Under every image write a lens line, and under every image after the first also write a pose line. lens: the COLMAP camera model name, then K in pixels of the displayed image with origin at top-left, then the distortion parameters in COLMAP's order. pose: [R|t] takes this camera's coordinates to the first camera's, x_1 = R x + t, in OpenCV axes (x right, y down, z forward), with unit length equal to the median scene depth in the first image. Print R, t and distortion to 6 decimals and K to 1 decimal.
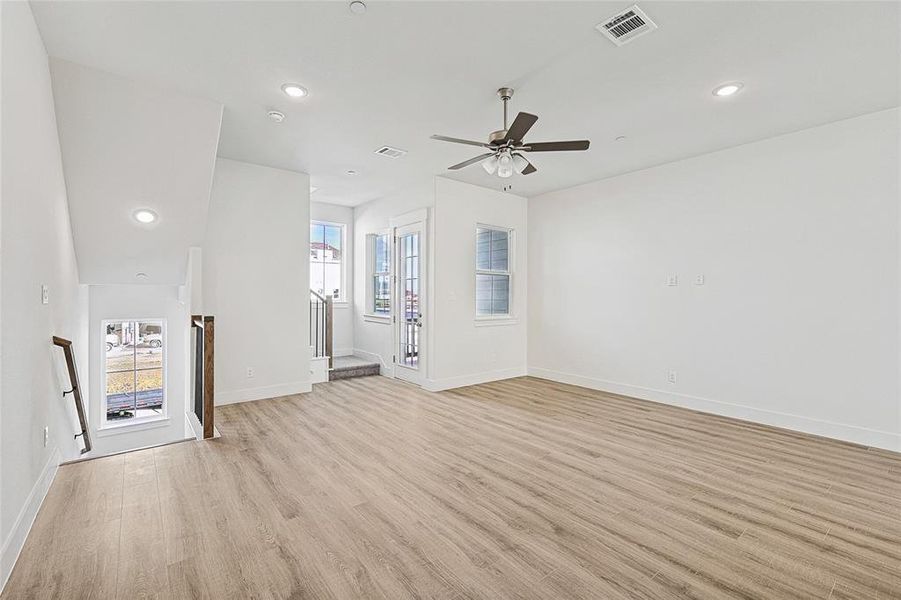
lens RADIAL K [[396.0, 0, 450.2], [0, 396.0, 299.2], [0, 0, 1]] dist [0.005043, 0.000587]
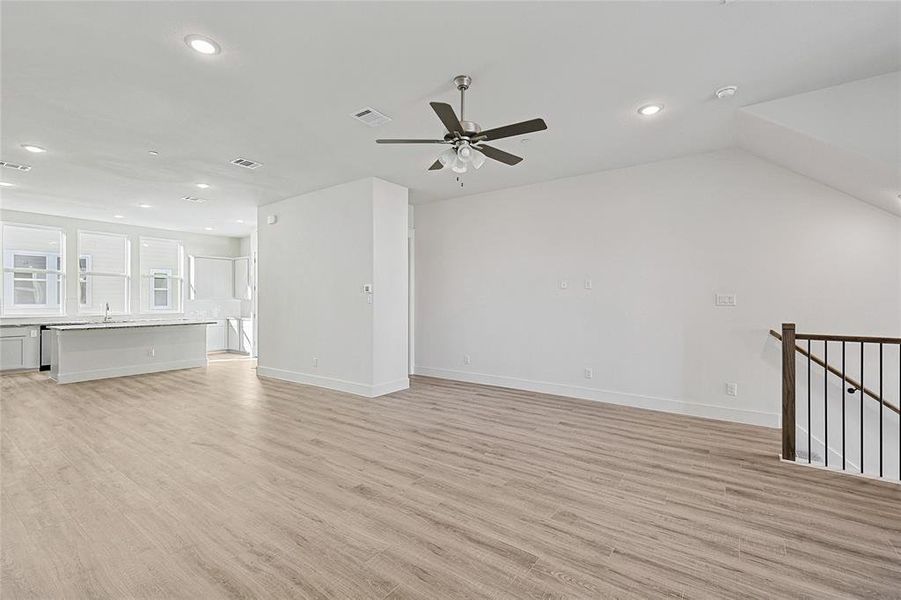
lens RADIAL K [[396.0, 0, 452.1], [0, 396.0, 300.5], [0, 0, 1]] dist [0.005043, 0.000587]
pose [[-0.962492, -0.004732, -0.271270, 0.368007], [-0.007127, 0.999944, 0.007844, -0.010043], [0.271218, 0.009483, -0.962471, 1.683937]]
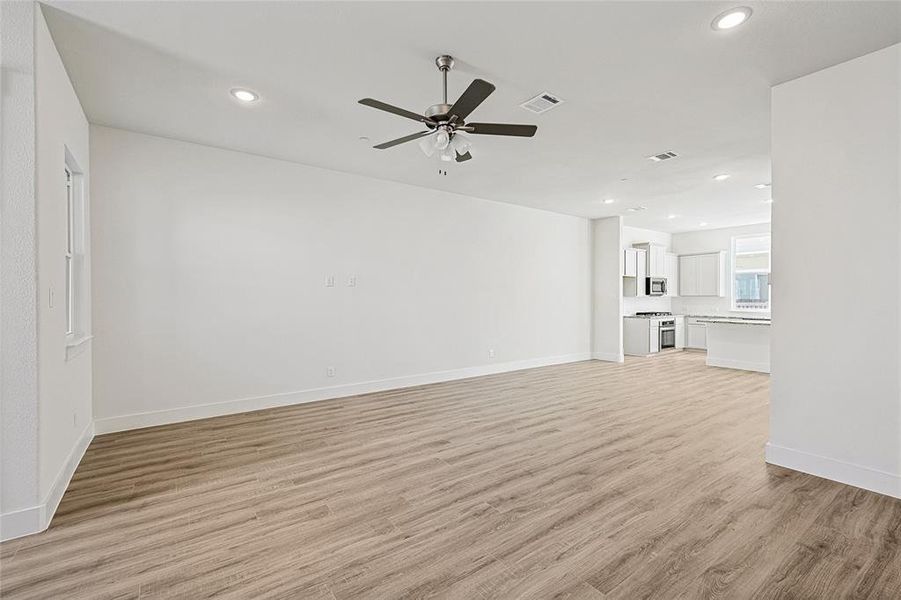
lens RADIAL K [[396.0, 0, 452.4], [0, 396.0, 302.6], [0, 0, 1]] dist [0.005043, 0.000587]
pose [[0.044324, -0.018130, 0.998853, -0.649606], [0.008917, 0.999803, 0.017752, -0.008591], [-0.998977, 0.008120, 0.044477, 0.841663]]
